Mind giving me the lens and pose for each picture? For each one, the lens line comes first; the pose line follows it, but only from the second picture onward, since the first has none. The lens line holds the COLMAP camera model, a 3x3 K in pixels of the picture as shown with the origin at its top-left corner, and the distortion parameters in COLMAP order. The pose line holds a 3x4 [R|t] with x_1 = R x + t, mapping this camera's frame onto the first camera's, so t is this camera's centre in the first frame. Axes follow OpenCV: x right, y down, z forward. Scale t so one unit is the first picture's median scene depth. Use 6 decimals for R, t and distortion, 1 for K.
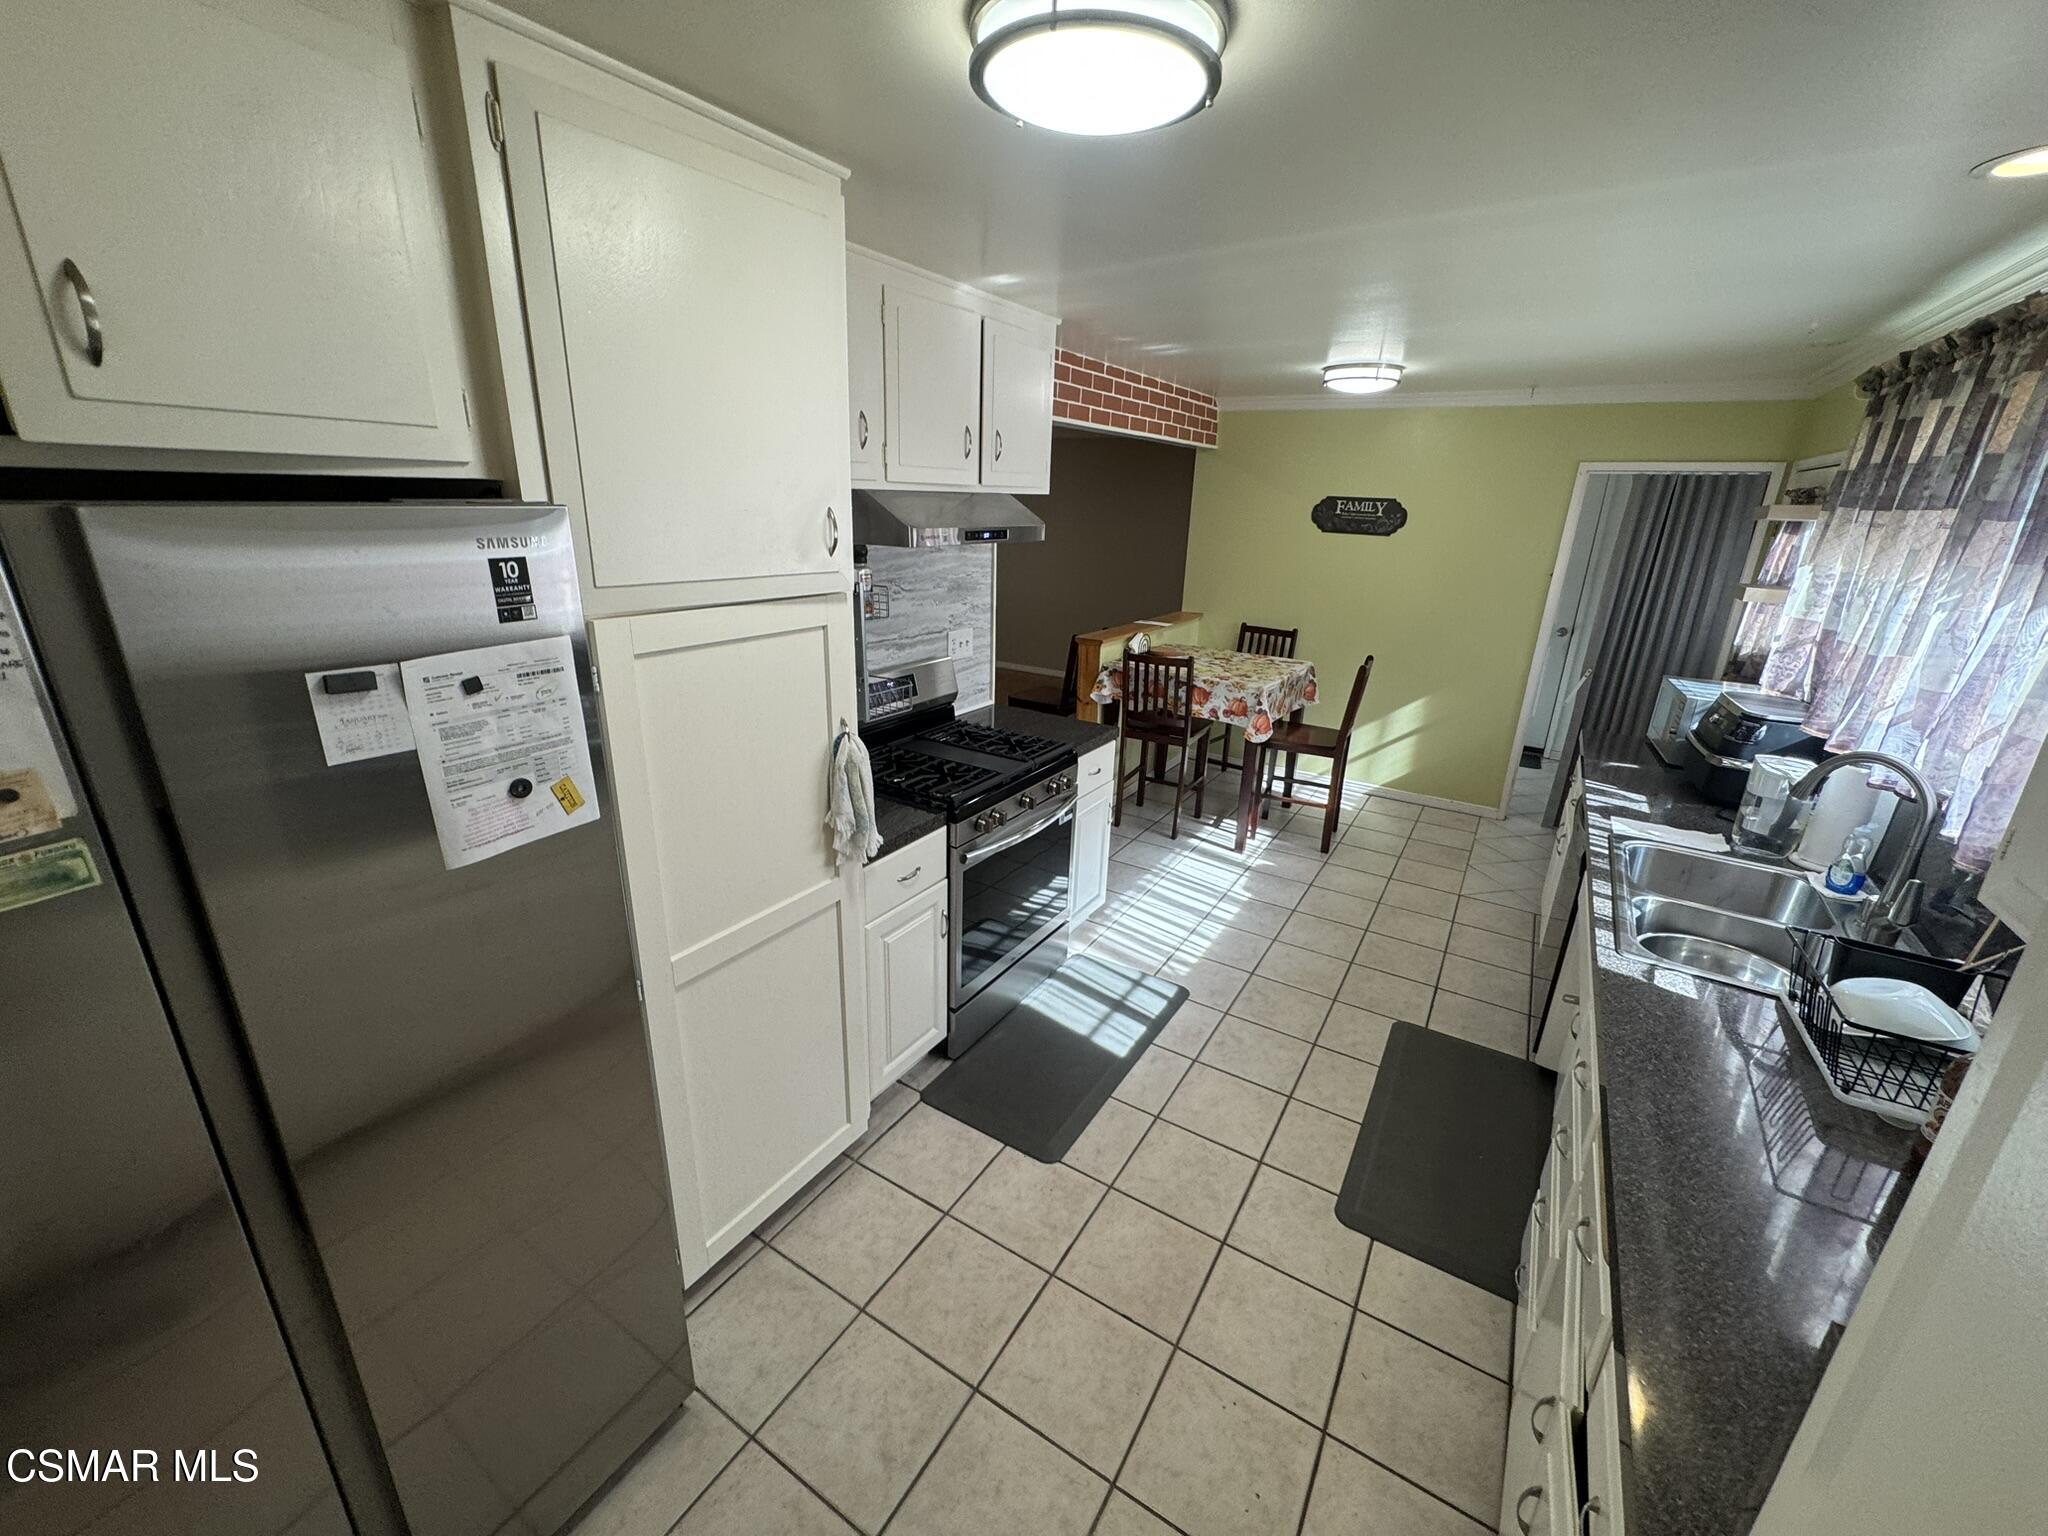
lens RADIAL K [[819.1, 0, 1024.6], [0, 819.1, 769.3], [0, 0, 1]] dist [-0.003064, -0.000207]
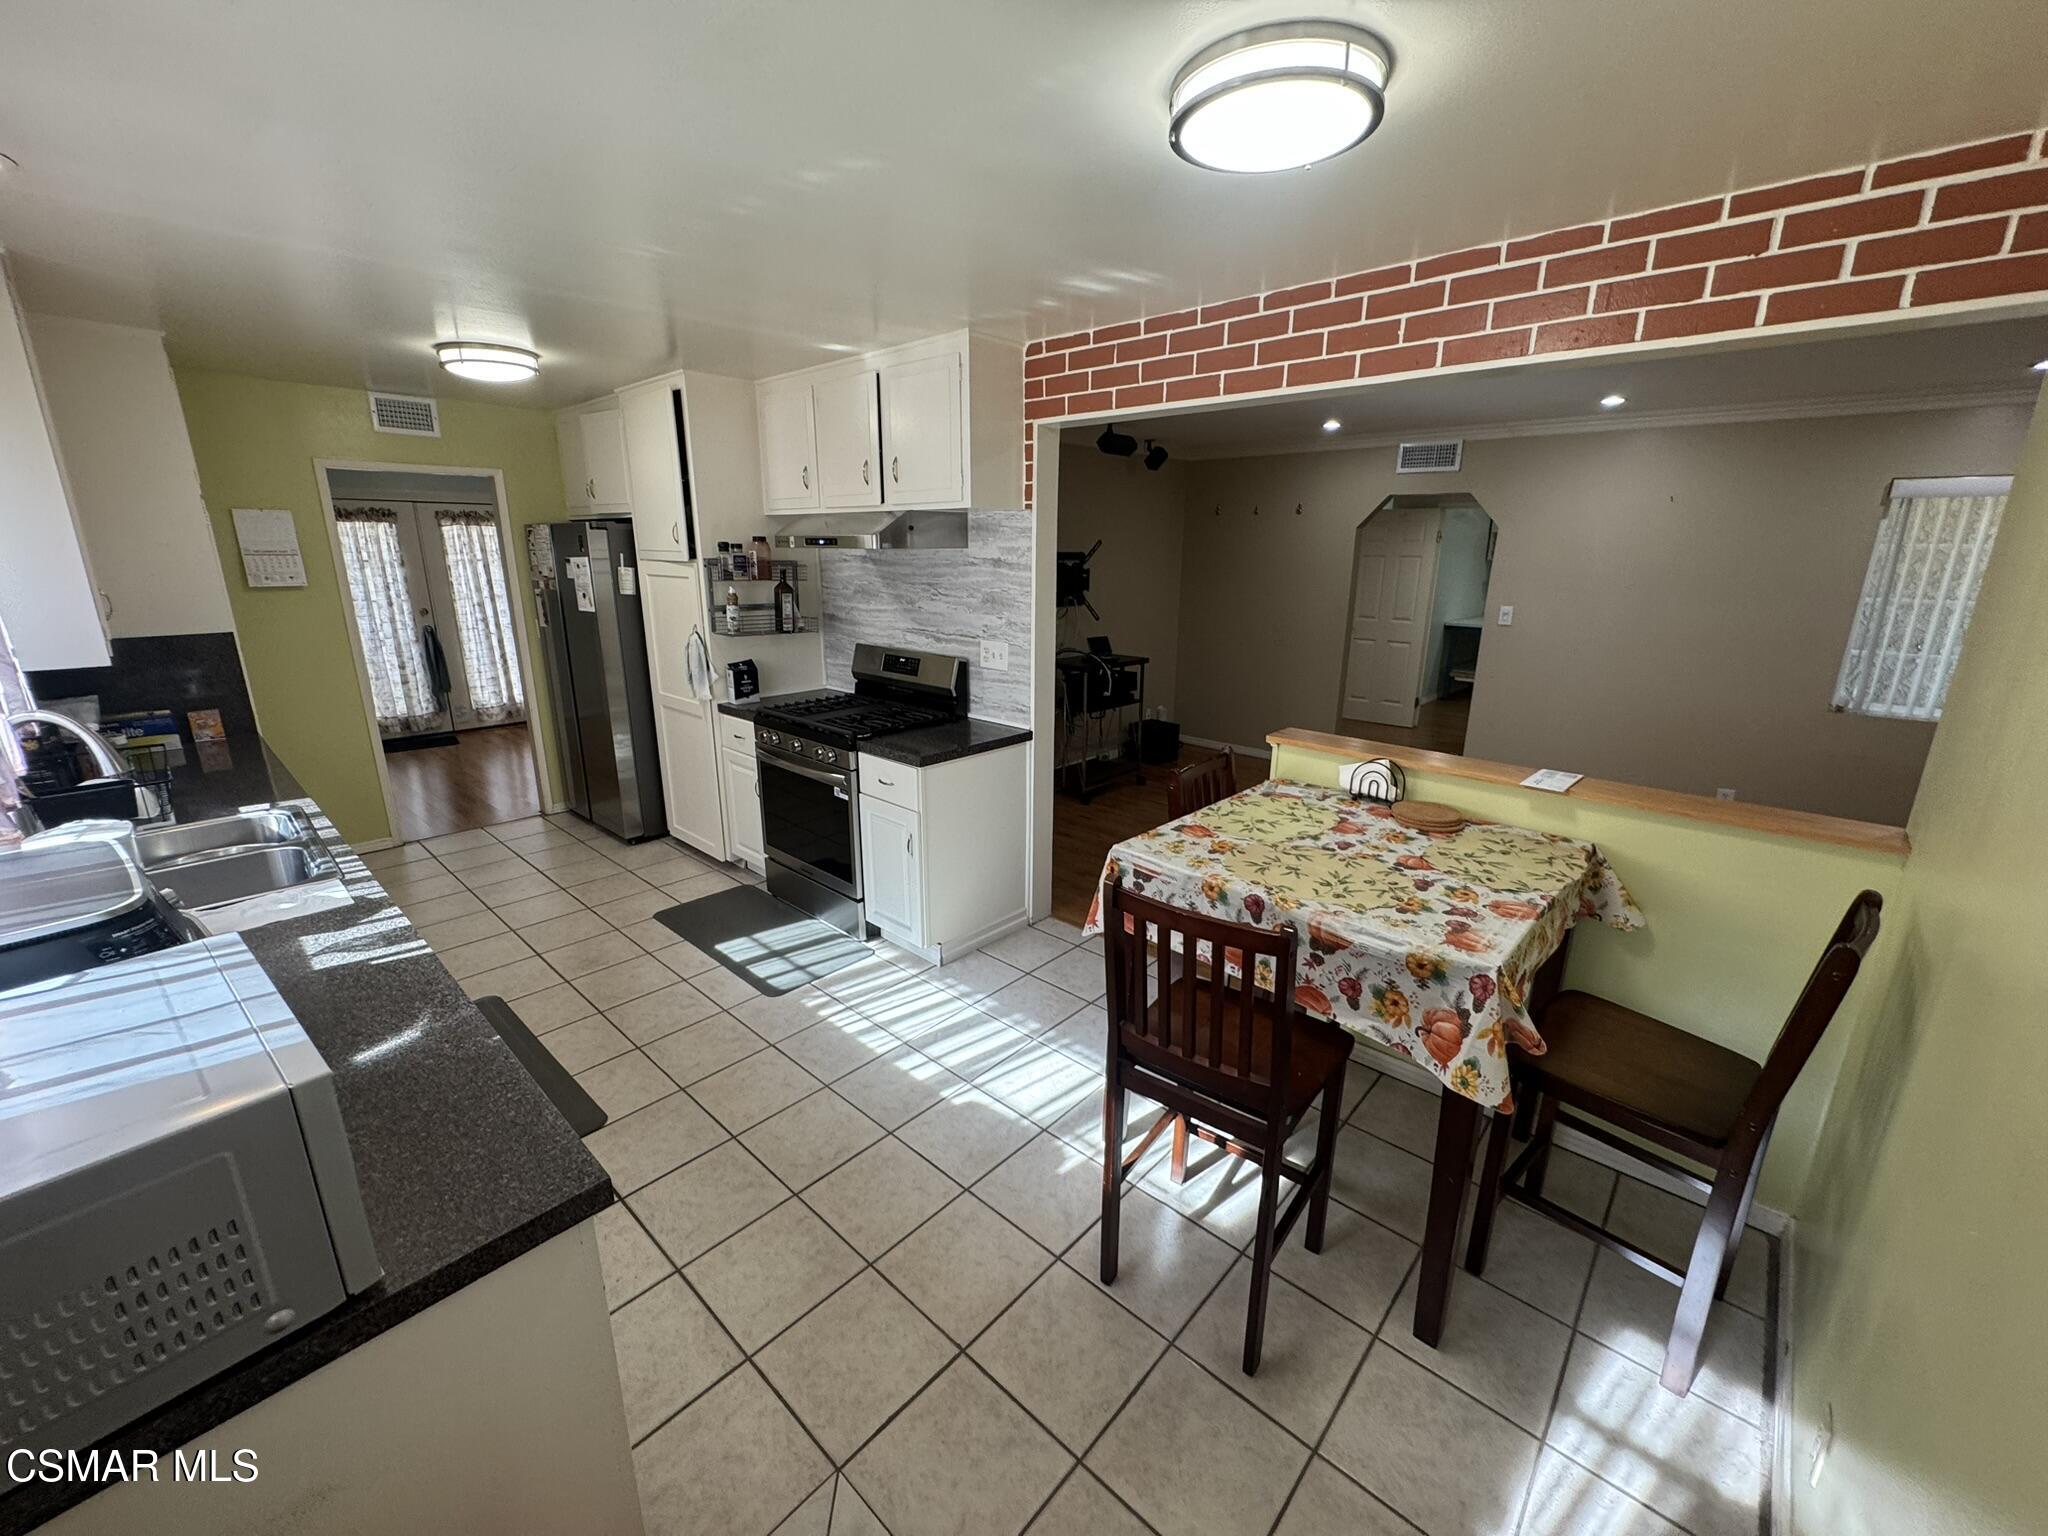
lens RADIAL K [[819.1, 0, 1023.0], [0, 819.1, 772.9], [0, 0, 1]] dist [-0.003064, -0.000207]
pose [[-0.180442, 0.235877, -0.954883, 1.089745], [-0.321832, 0.903220, 0.283931, -0.372981], [0.929443, 0.358545, -0.087066, 1.347010]]
